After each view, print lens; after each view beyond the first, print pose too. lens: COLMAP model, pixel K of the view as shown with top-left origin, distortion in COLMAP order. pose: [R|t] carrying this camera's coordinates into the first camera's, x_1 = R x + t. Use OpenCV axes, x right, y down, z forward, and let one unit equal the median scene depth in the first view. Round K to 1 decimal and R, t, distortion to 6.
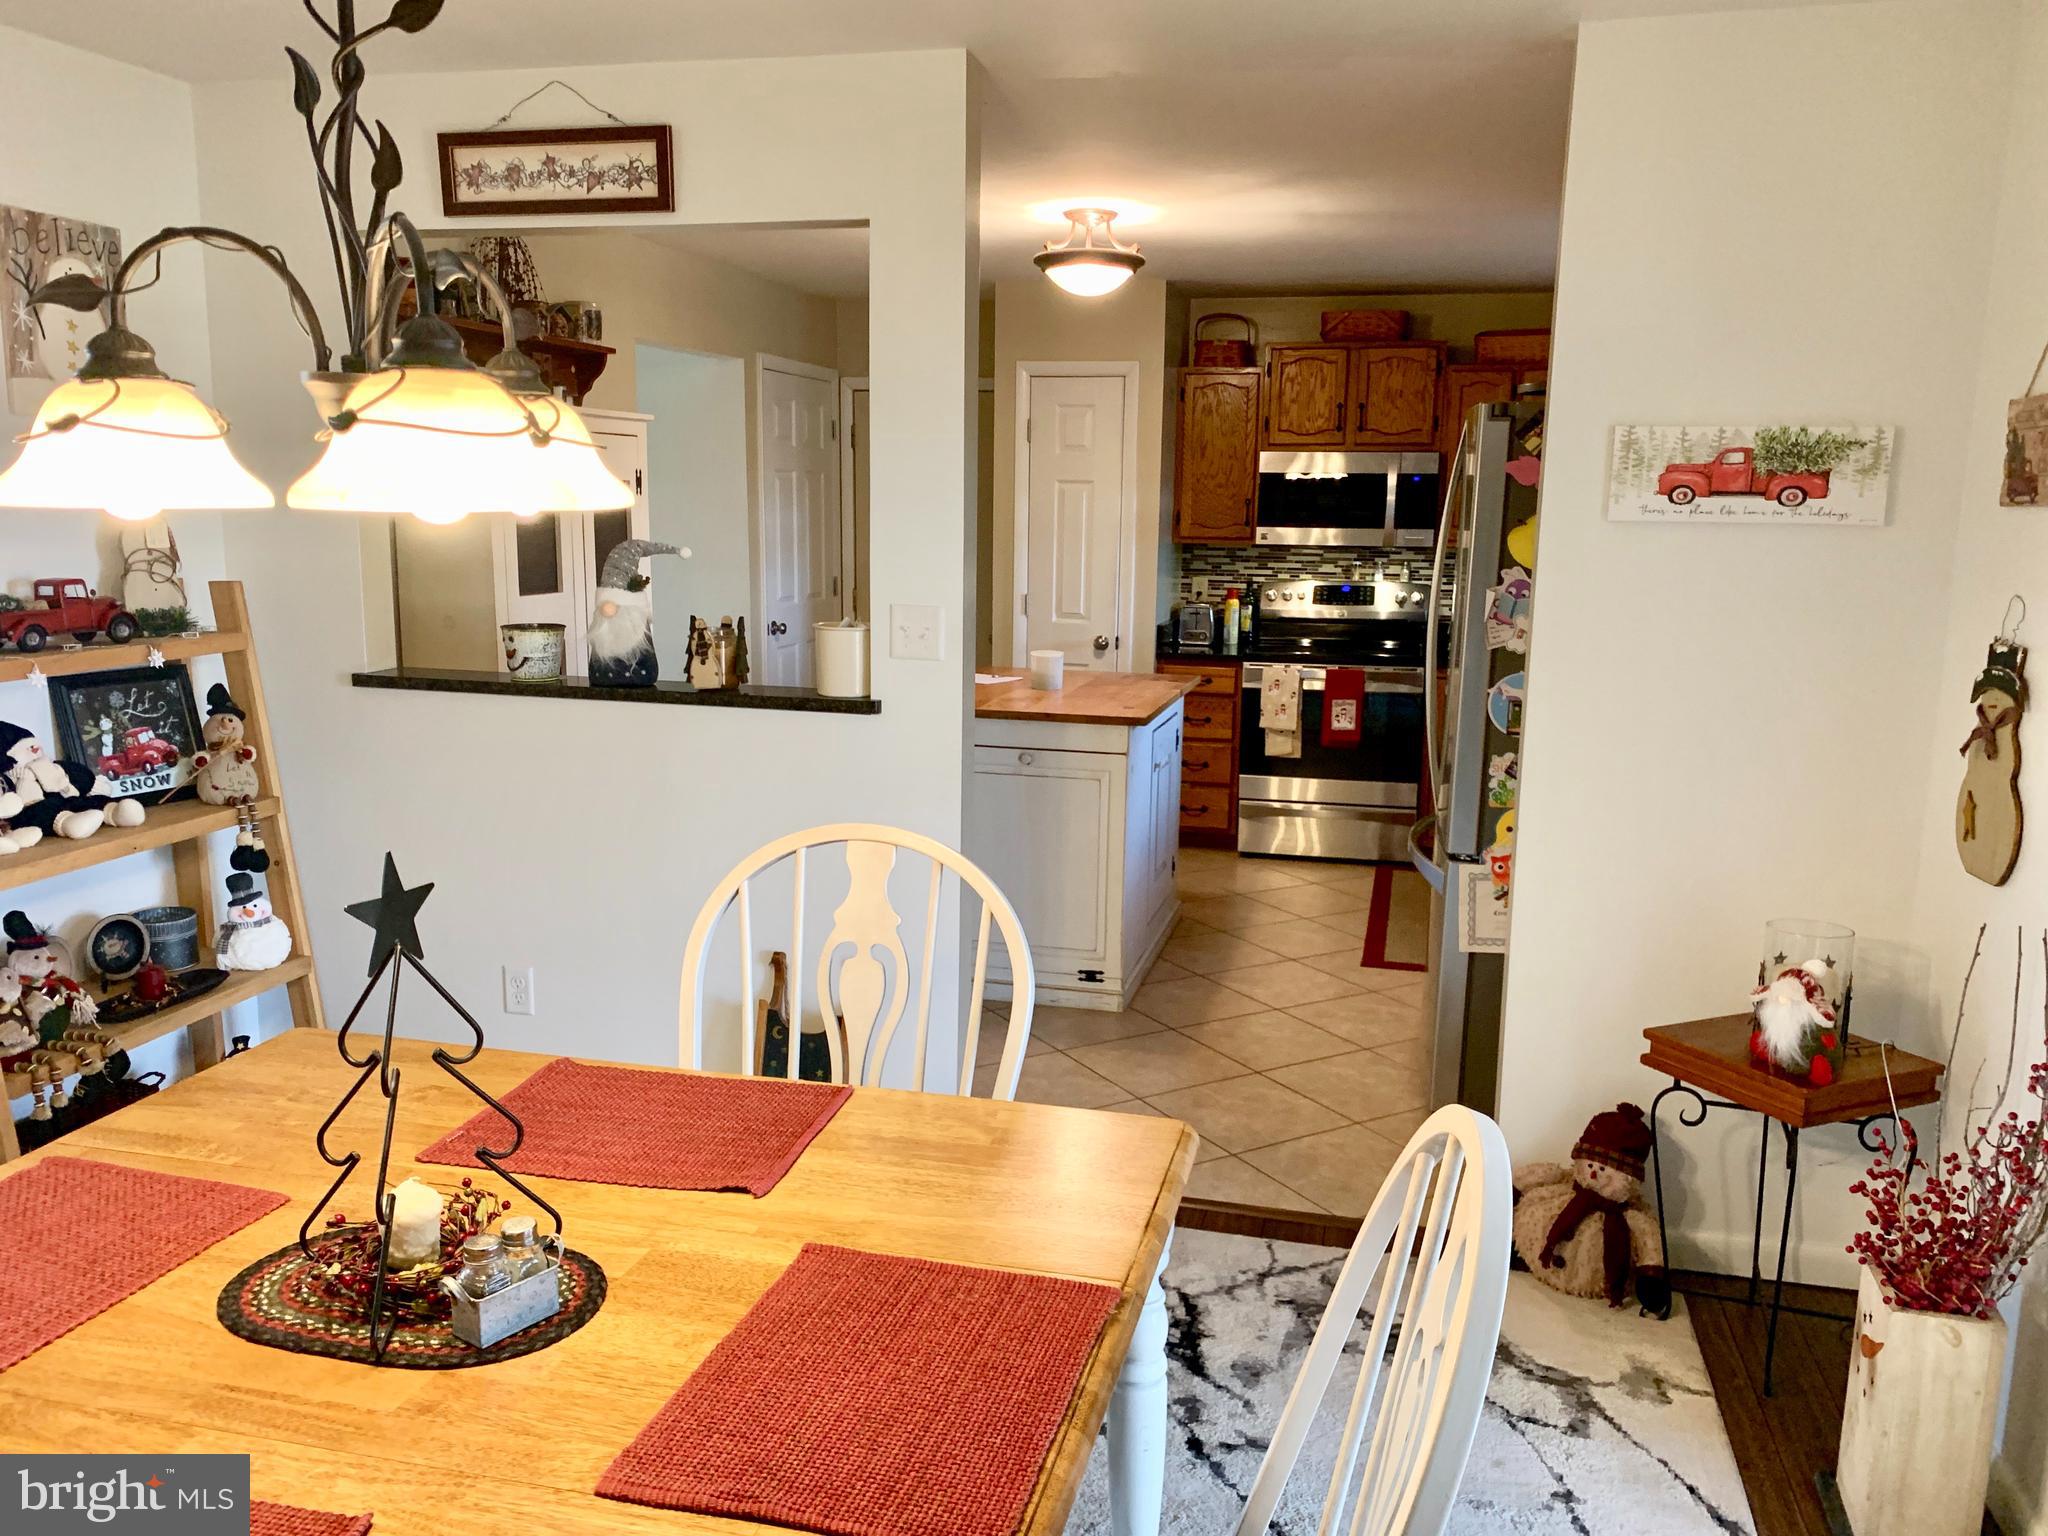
lens RADIAL K [[1578.7, 0, 1024.4], [0, 1578.7, 777.9], [0, 0, 1]] dist [0.019208, -0.032218]
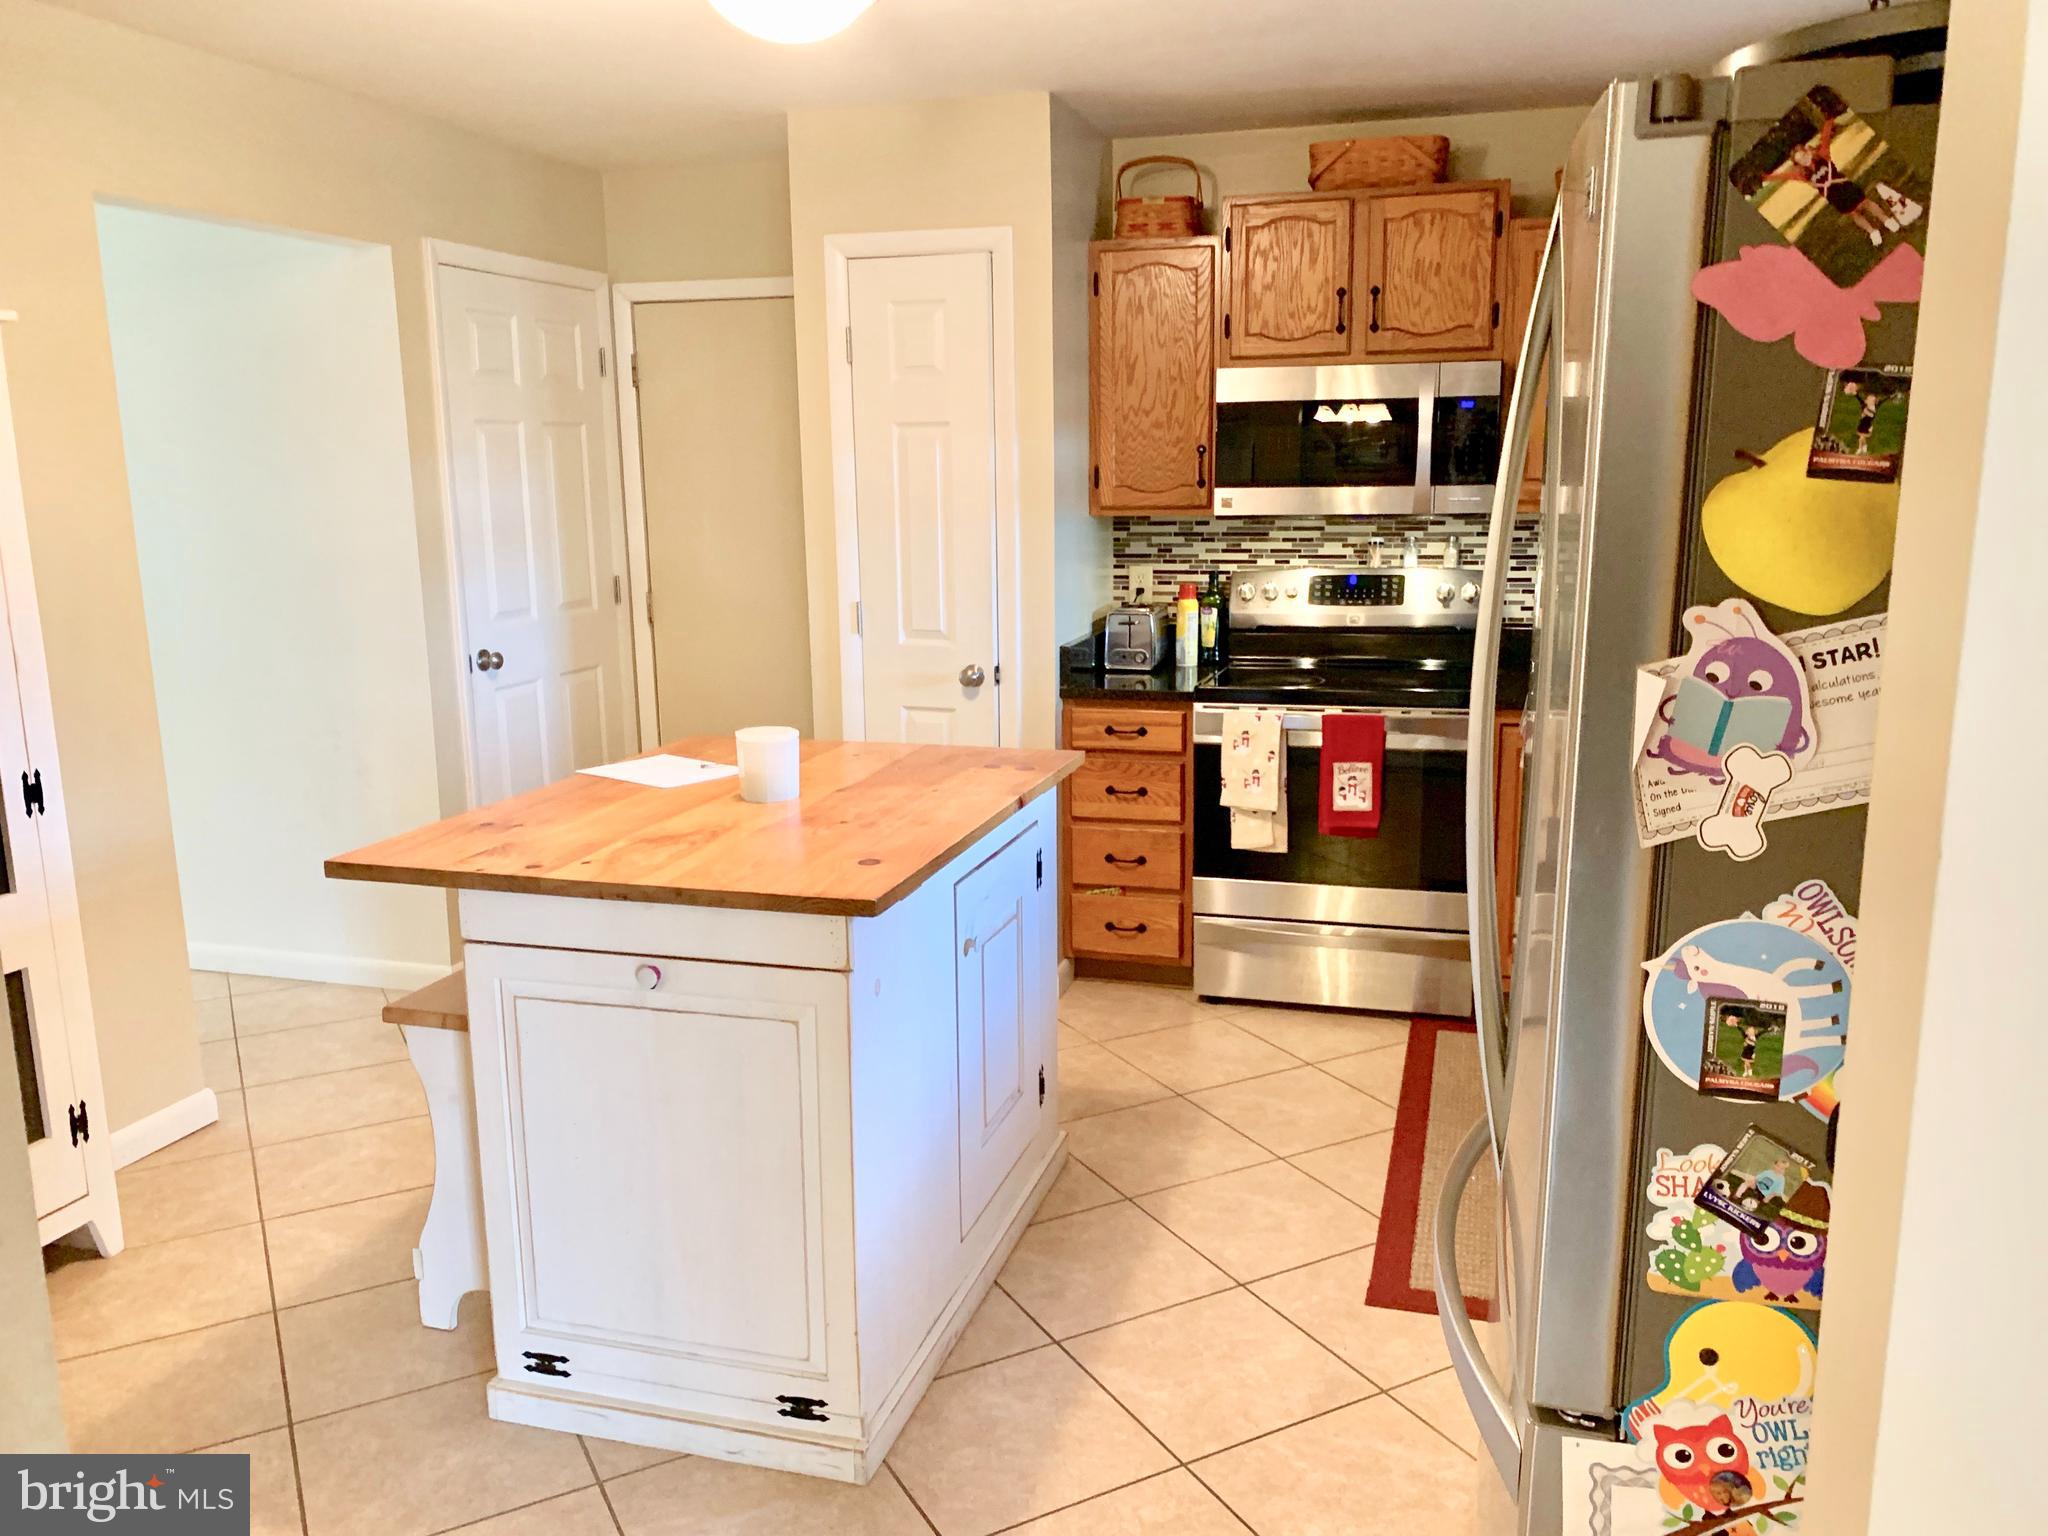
lens RADIAL K [[1578.7, 0, 1027.0], [0, 1578.7, 763.8], [0, 0, 1]] dist [0.019208, -0.032218]
pose [[0.998932, -0.018656, -0.042264, 0.097814], [0.019176, 0.999745, 0.011940, -0.057420], [0.042030, -0.012737, 0.999035, 0.362937]]
